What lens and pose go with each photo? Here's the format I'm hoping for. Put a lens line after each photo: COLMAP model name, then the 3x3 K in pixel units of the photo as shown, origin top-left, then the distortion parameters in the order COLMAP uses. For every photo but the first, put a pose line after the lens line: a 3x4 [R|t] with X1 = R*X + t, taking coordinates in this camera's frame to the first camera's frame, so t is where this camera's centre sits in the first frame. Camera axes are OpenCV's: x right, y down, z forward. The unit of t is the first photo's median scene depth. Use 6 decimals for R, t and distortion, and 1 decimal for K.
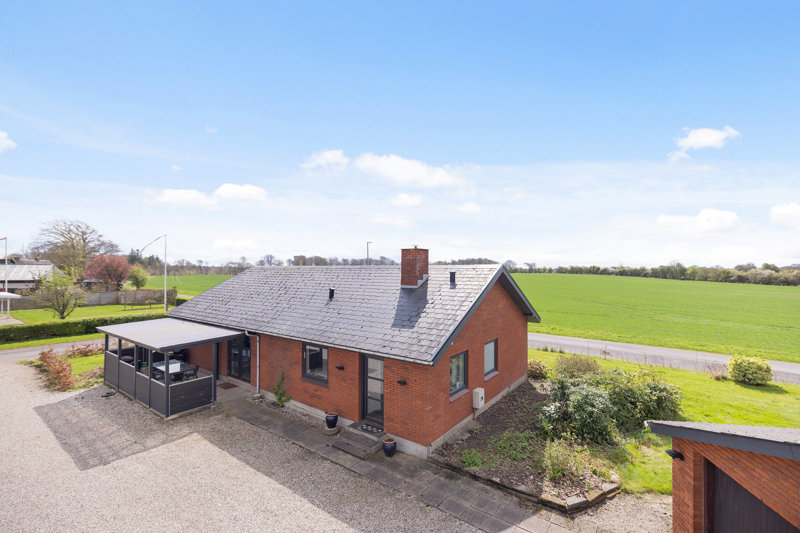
lens RADIAL K [[357.4, 0, 400.0], [0, 357.4, 266.5], [0, 0, 1]] dist [0.000607, 0.000288]
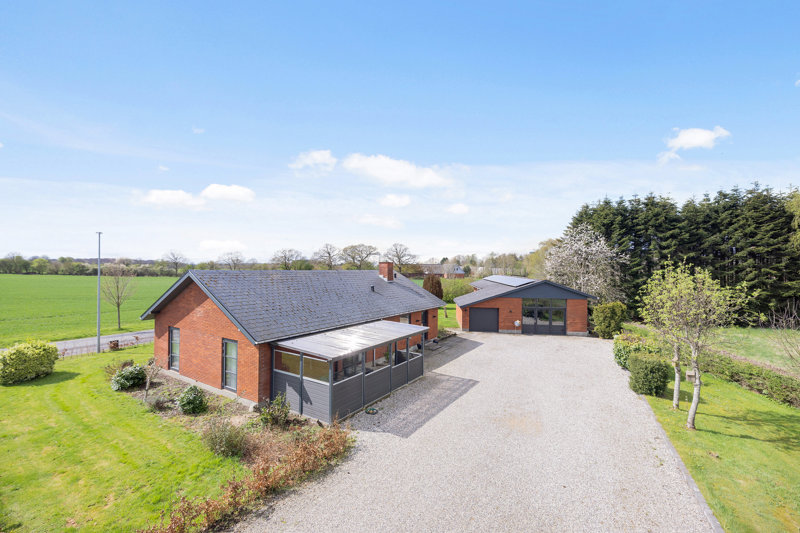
lens RADIAL K [[347.5, 0, 400.0], [0, 347.5, 266.5], [0, 0, 1]] dist [-0.000078, -0.000010]
pose [[-0.073633, -0.000576, 0.997285, -1.694248], [-0.021385, 0.999771, -0.001002, -0.016391], [-0.997056, -0.021400, -0.073628, 0.988649]]
